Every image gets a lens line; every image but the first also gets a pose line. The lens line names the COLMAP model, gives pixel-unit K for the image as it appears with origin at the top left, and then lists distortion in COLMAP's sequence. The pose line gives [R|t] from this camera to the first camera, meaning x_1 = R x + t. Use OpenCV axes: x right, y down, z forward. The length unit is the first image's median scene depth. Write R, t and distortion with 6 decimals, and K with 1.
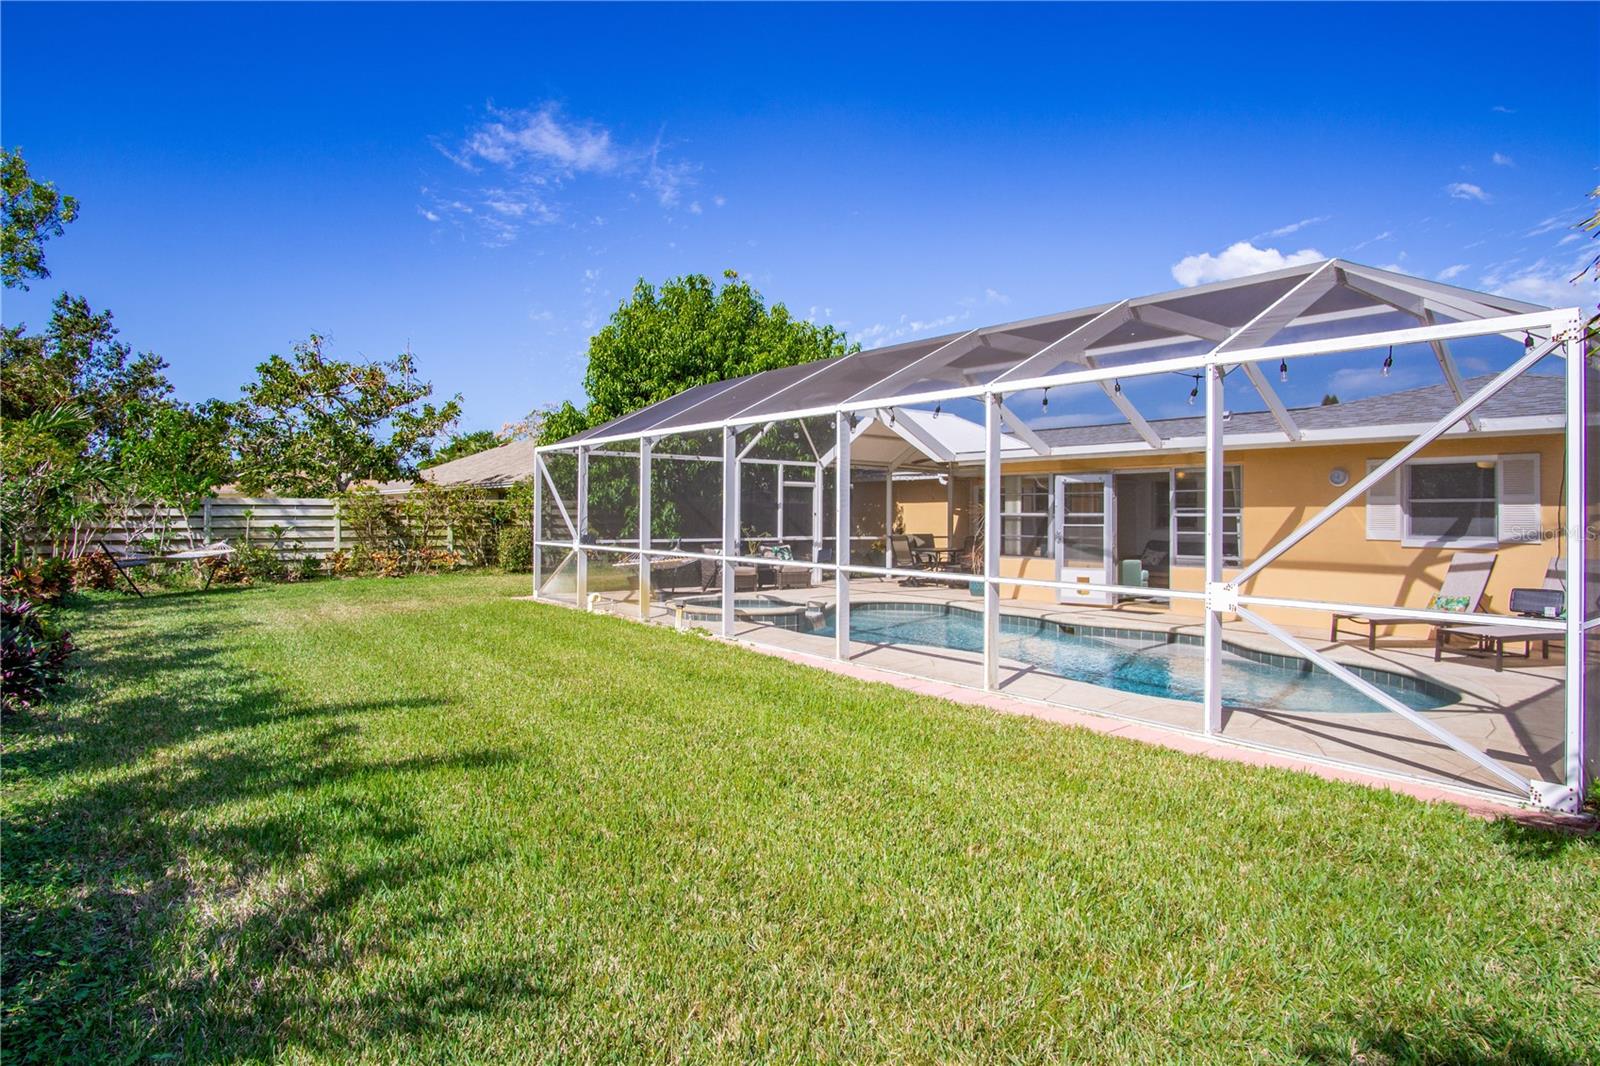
lens RADIAL K [[879.1, 0, 803.4], [0, 879.1, 508.1], [0, 0, 1]] dist [-0.017906, 0.000322]
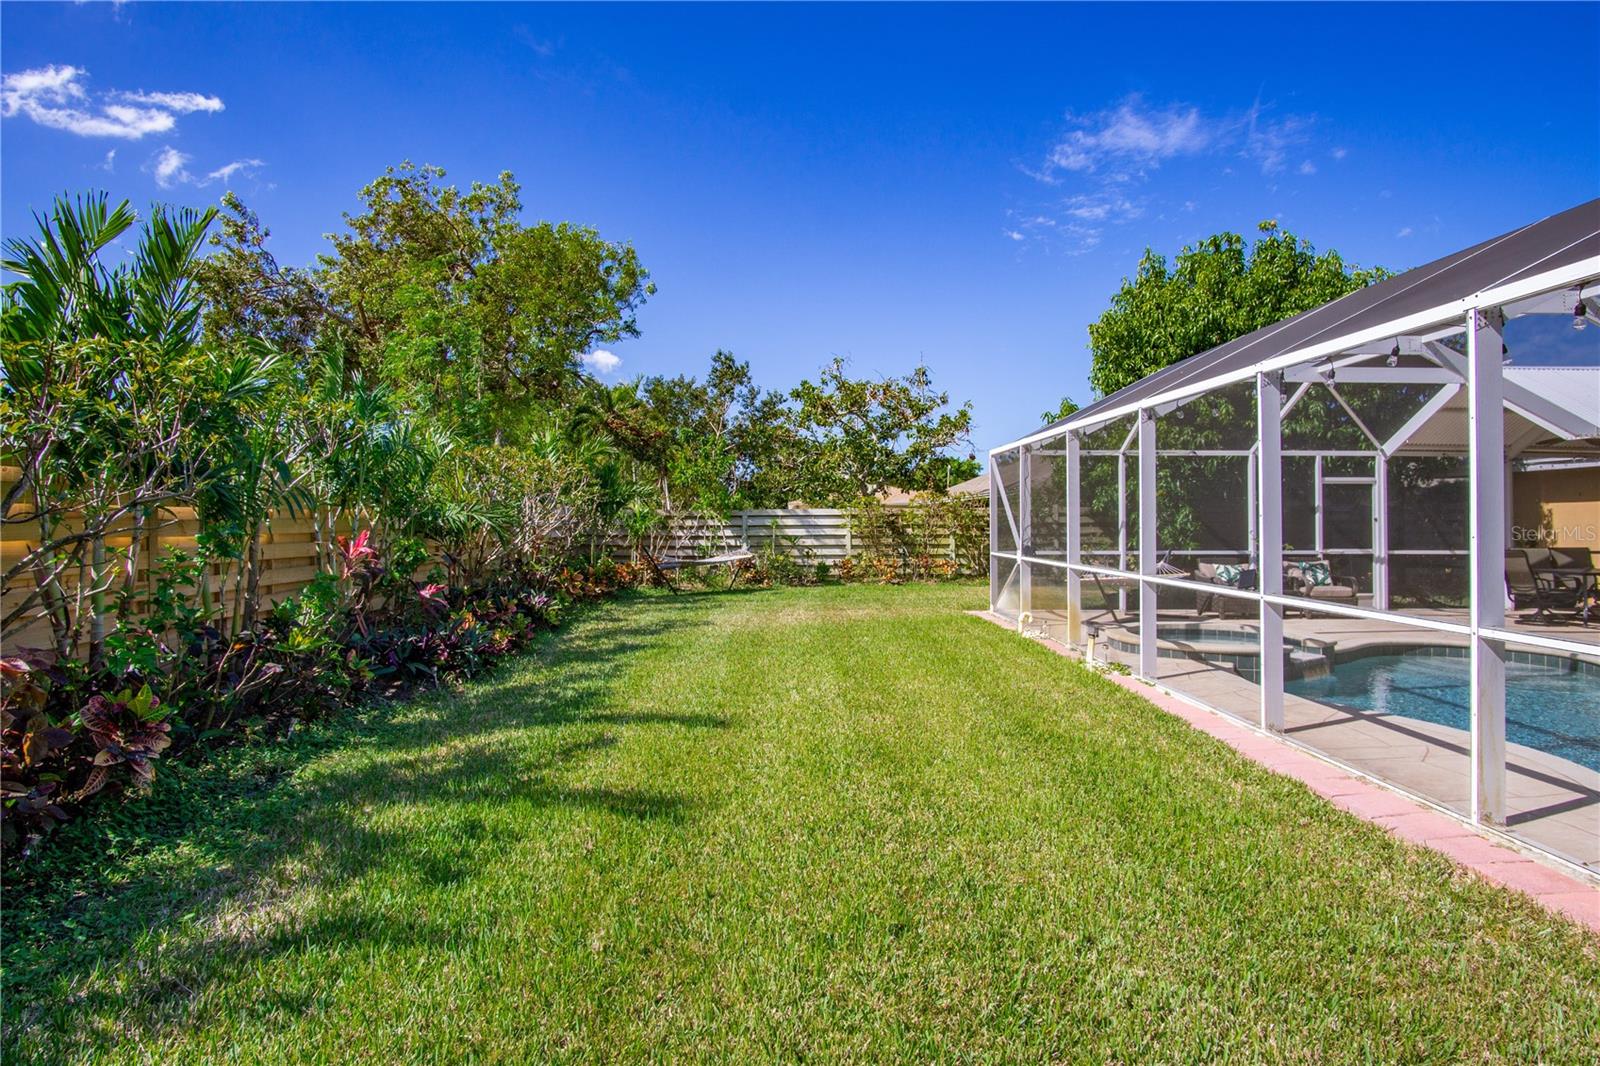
lens RADIAL K [[886.7, 0, 790.8], [0, 886.7, 510.4], [0, 0, 1]] dist [-0.031222, 0.000785]
pose [[0.786734, -0.013980, -0.617134, 0.081763], [0.010224, 0.999901, -0.009618, 0.000923], [0.617207, 0.001257, 0.786800, 0.105864]]
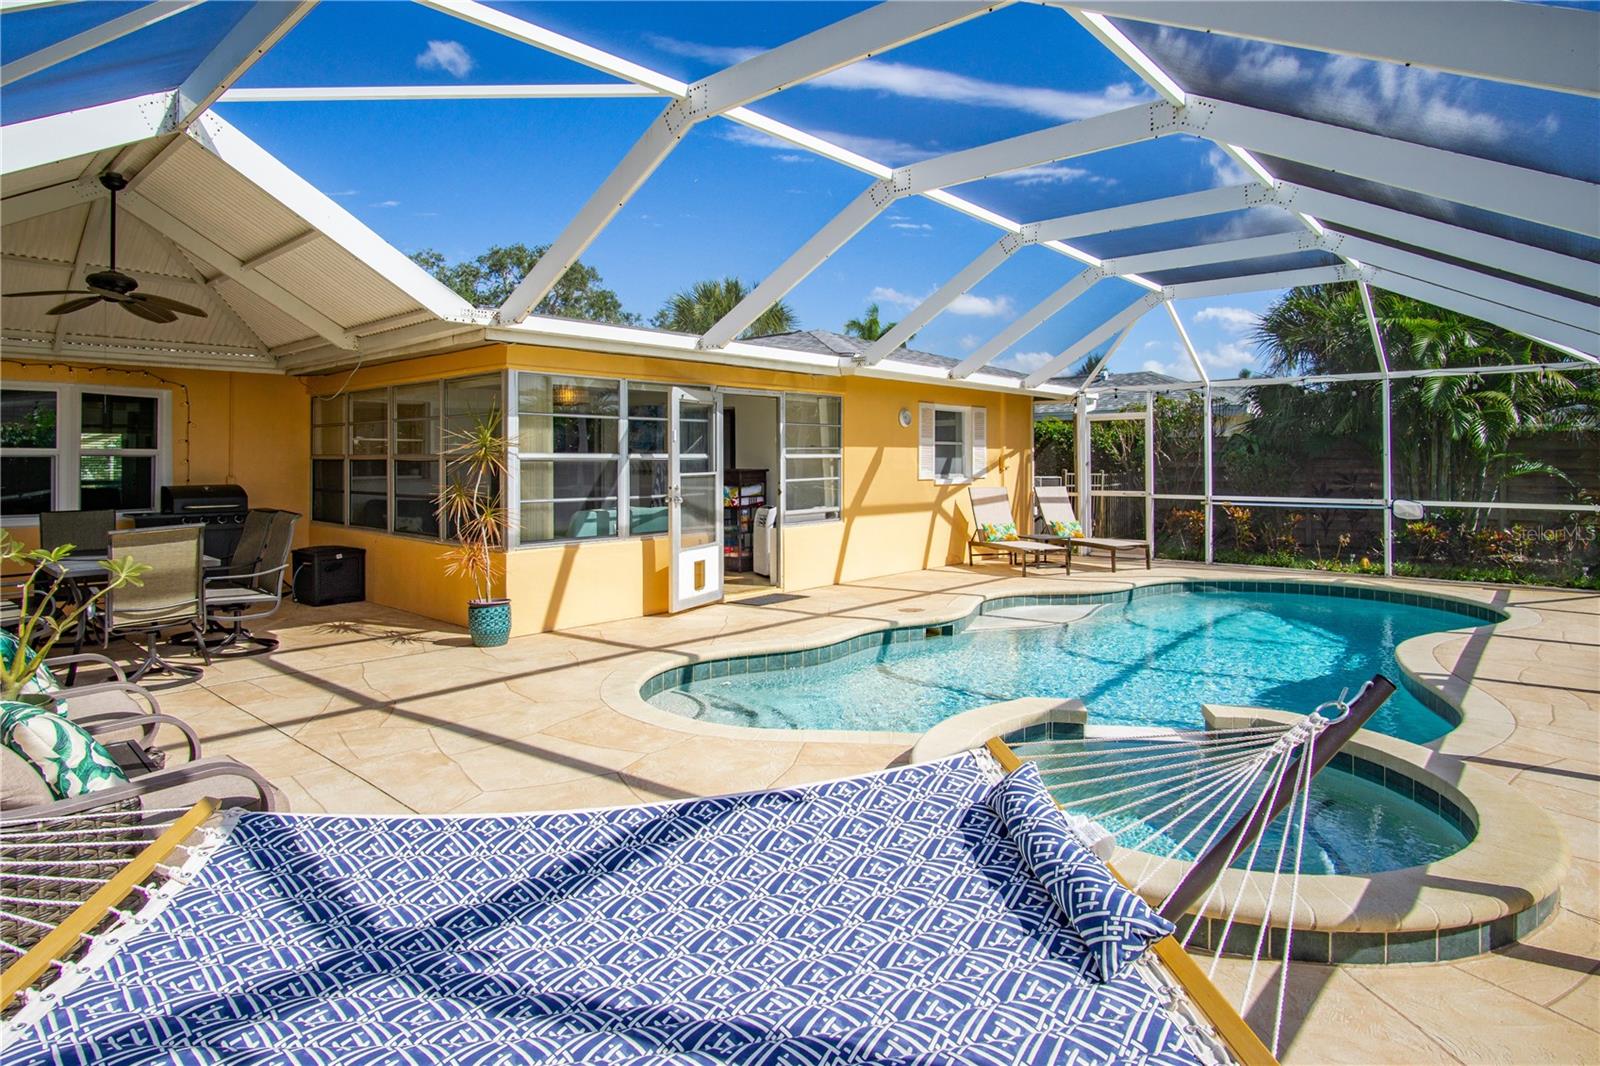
lens RADIAL K [[882.8, 0, 787.3], [0, 882.8, 453.6], [0, 0, 1]] dist [-0.017097, 0.000901]
pose [[-0.154958, 0.002810, 0.987917, -0.215914], [-0.003646, 0.999988, -0.003416, 0.005558], [-0.987914, -0.004131, -0.154946, 0.786537]]
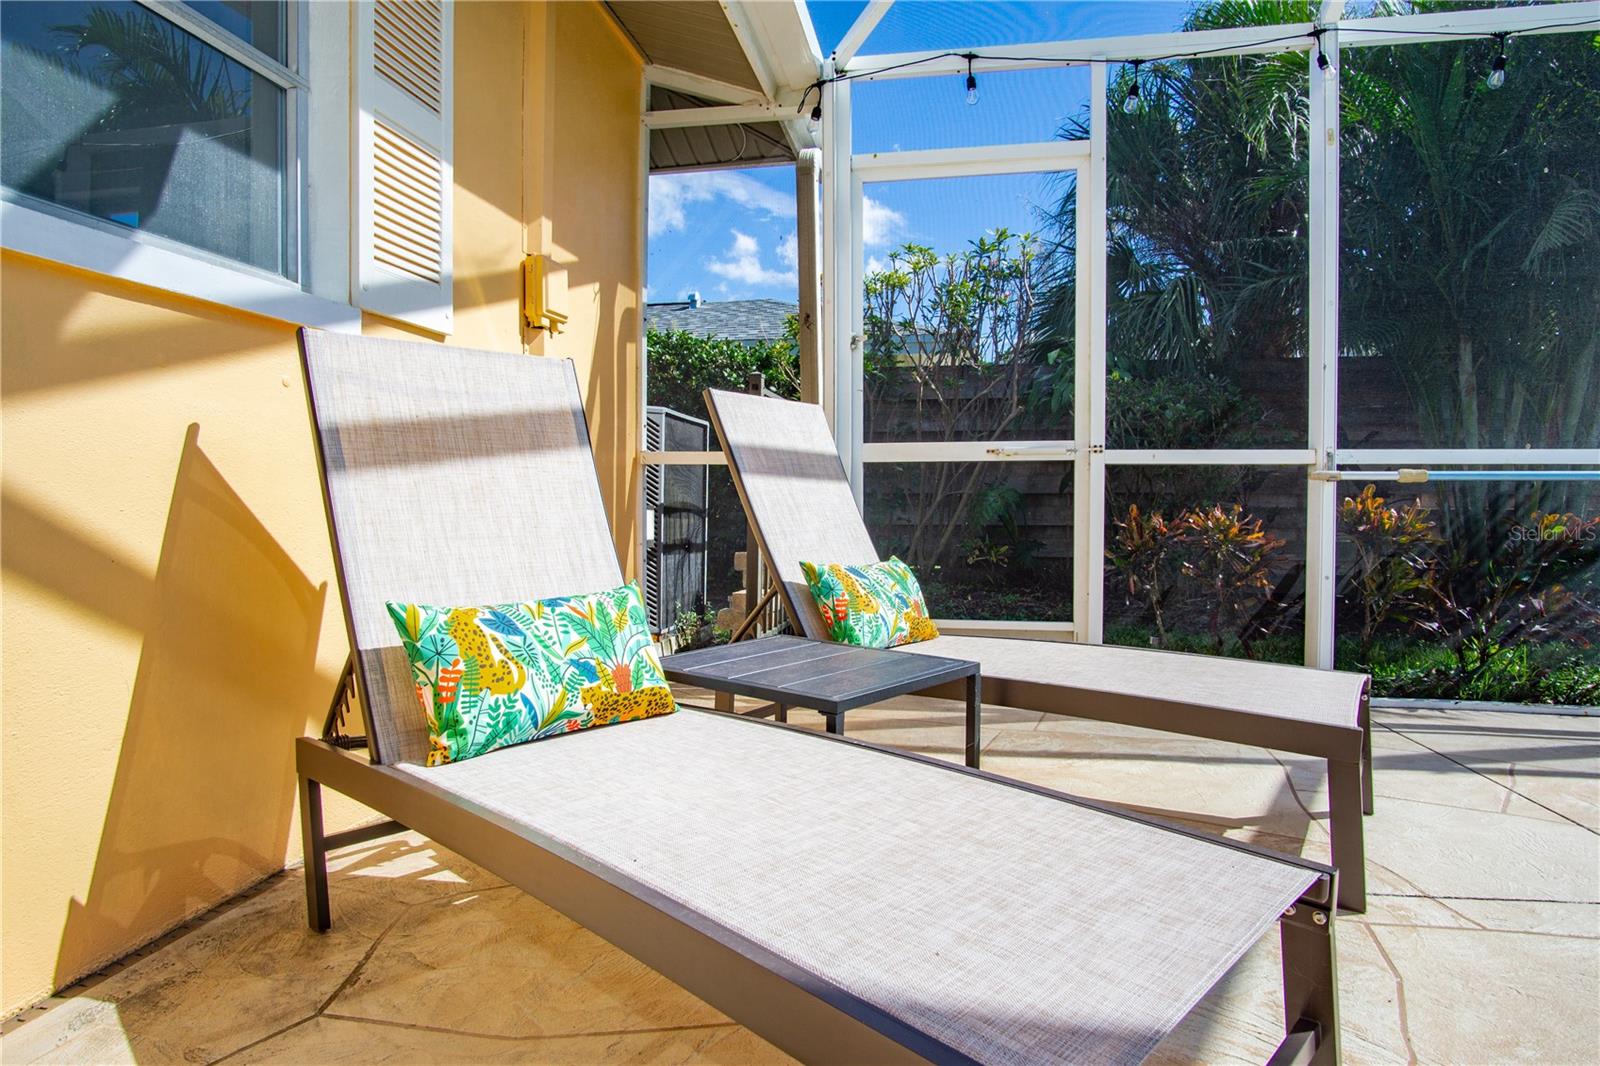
lens RADIAL K [[913.8, 0, 798.7], [0, 913.8, 522.7], [0, 0, 1]] dist [-0.041271, 0.013991]
pose [[-0.650265, -0.030024, 0.759114, 0.313701], [-0.010215, 0.999474, 0.030781, 0.043771], [-0.759639, 0.012261, -0.650229, 0.571174]]
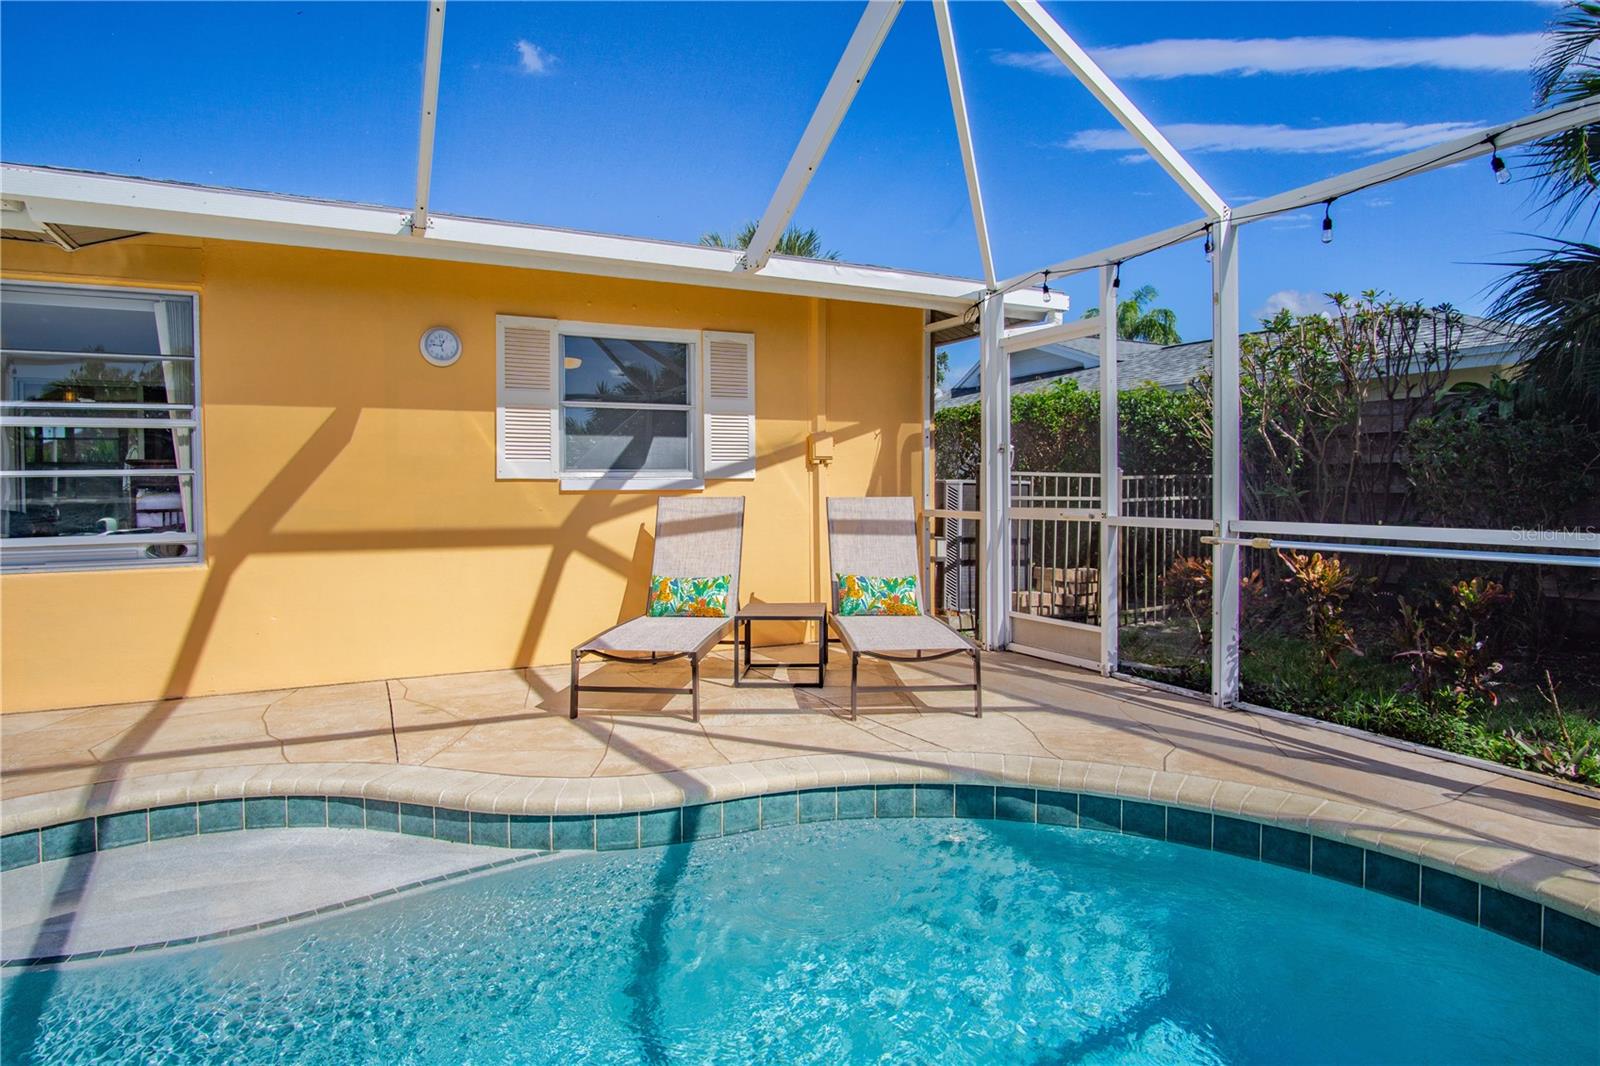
lens RADIAL K [[885.5, 0, 774.0], [0, 885.5, 494.1], [0, 0, 1]] dist [-0.023958, 0.001232]
pose [[0.228520, -0.015207, 0.973420, 0.119781], [0.002400, 0.999884, 0.015057, 0.022378], [-0.973536, -0.001104, 0.228530, 0.440581]]
